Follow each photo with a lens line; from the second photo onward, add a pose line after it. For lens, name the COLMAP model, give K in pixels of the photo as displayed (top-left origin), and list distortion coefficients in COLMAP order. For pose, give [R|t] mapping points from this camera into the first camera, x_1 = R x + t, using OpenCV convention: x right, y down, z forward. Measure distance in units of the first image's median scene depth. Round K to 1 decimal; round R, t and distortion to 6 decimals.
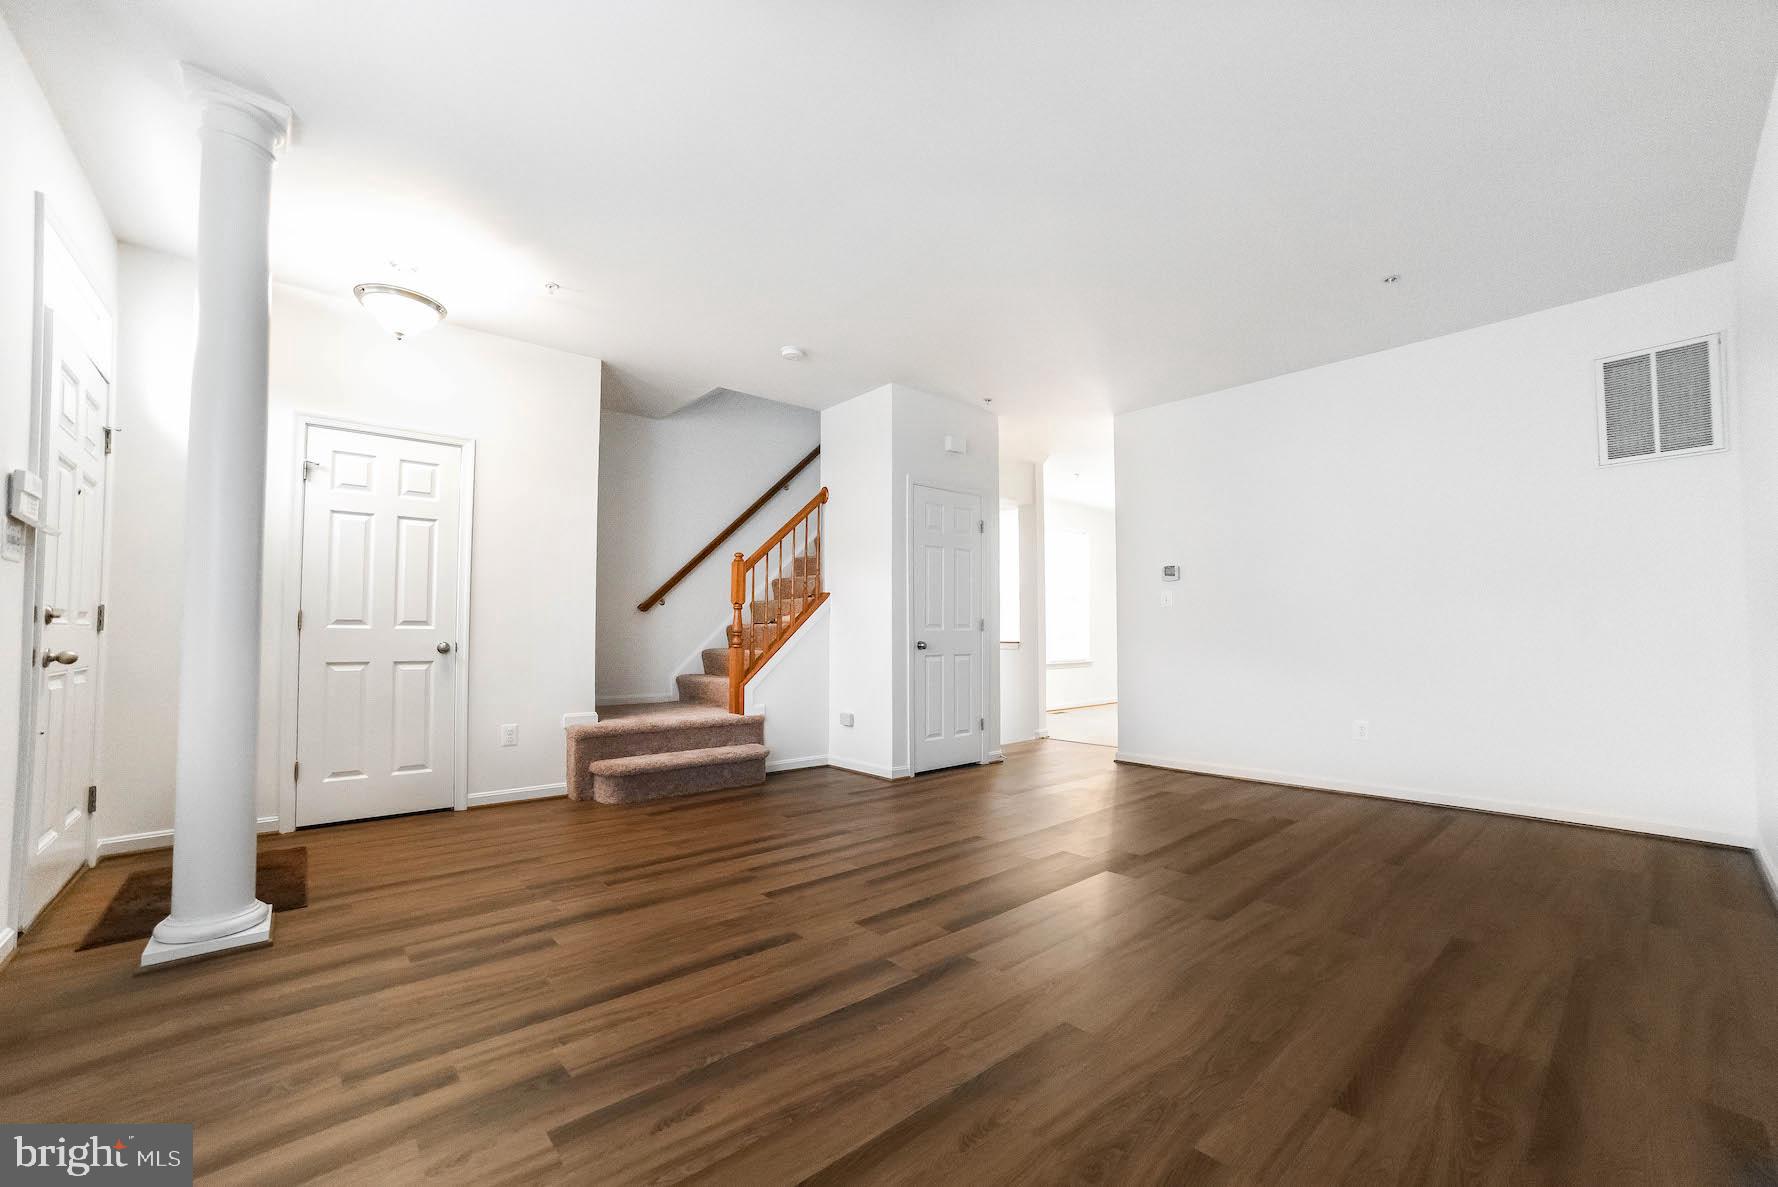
lens RADIAL K [[713.6, 0, 891.1], [0, 713.6, 611.3], [0, 0, 1]] dist [-0.088170, 0.035592]
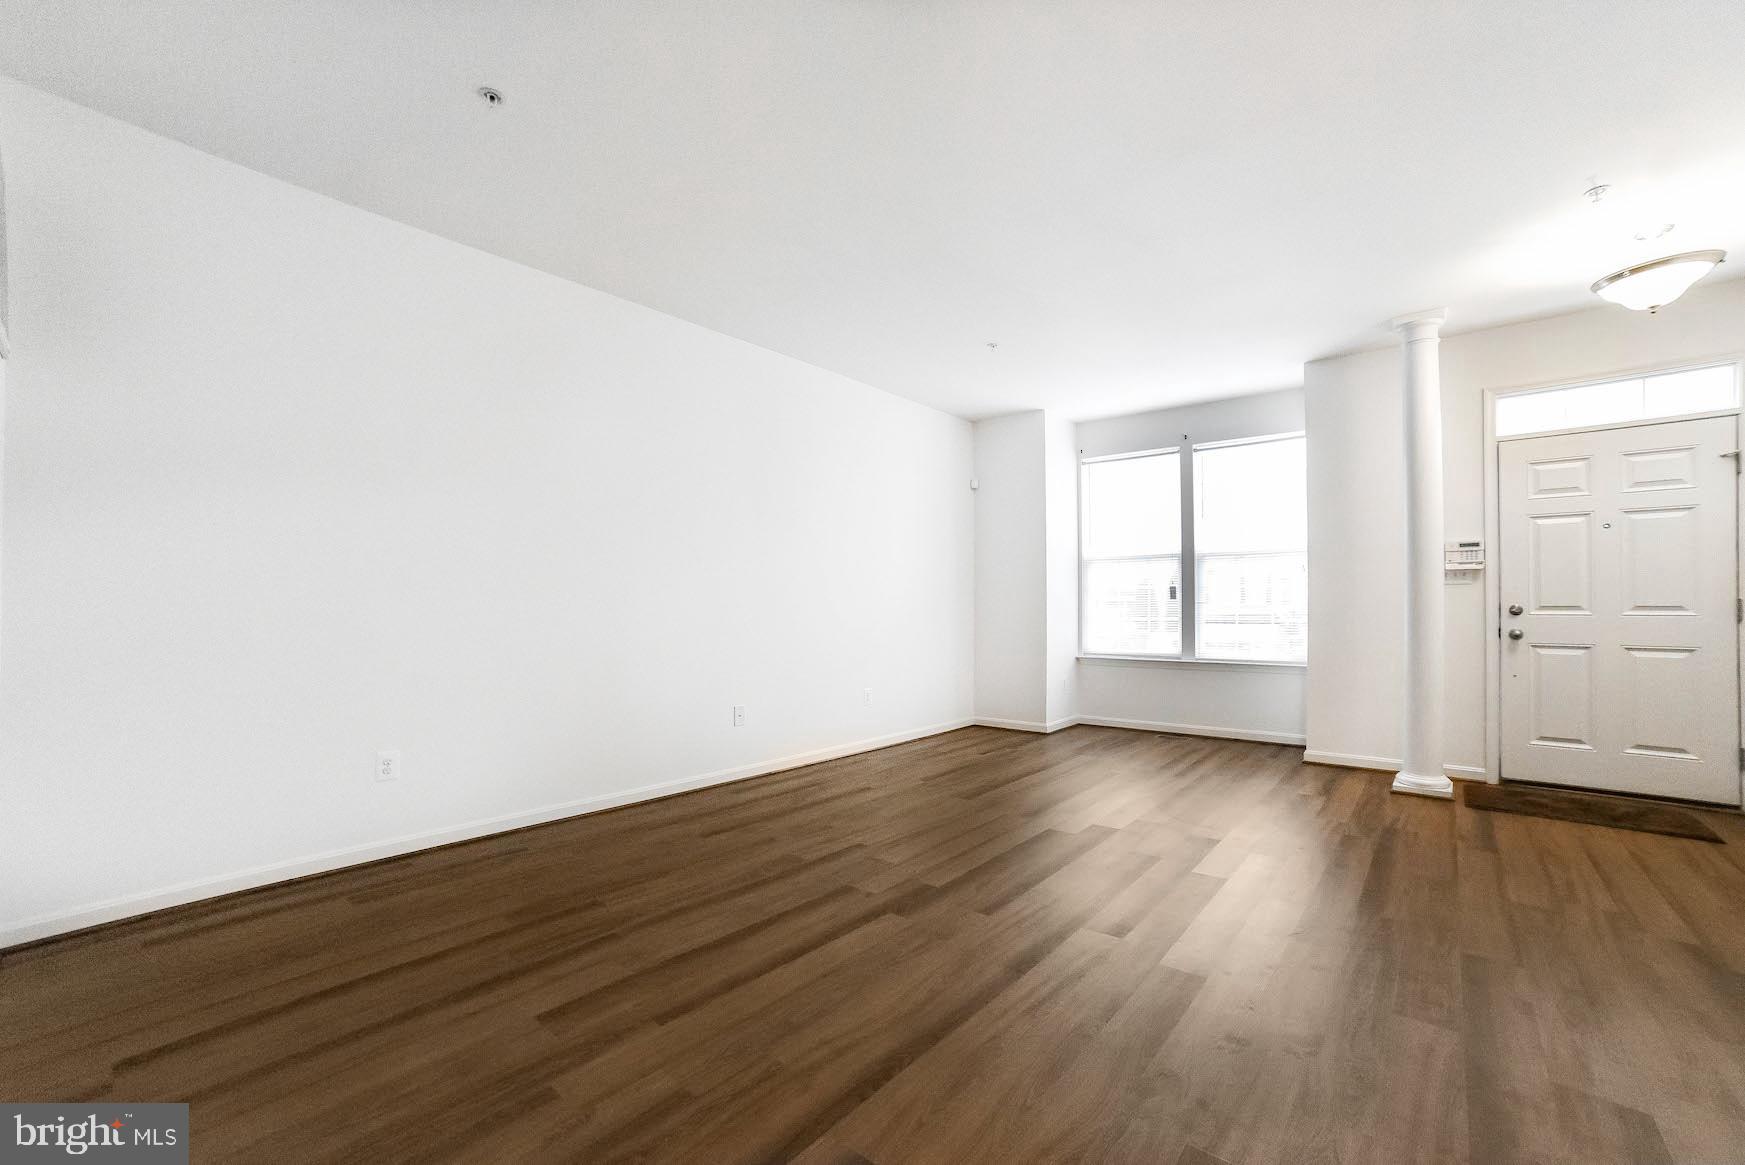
lens RADIAL K [[700.4, 0, 874.6], [0, 700.4, 600.0], [0, 0, 1]] dist [-0.088170, 0.035592]
pose [[-0.985616, -0.001975, -0.168986, 0.530635], [0.009588, 0.997668, -0.067582, 0.060929], [0.168726, -0.068230, -0.983299, 1.845053]]
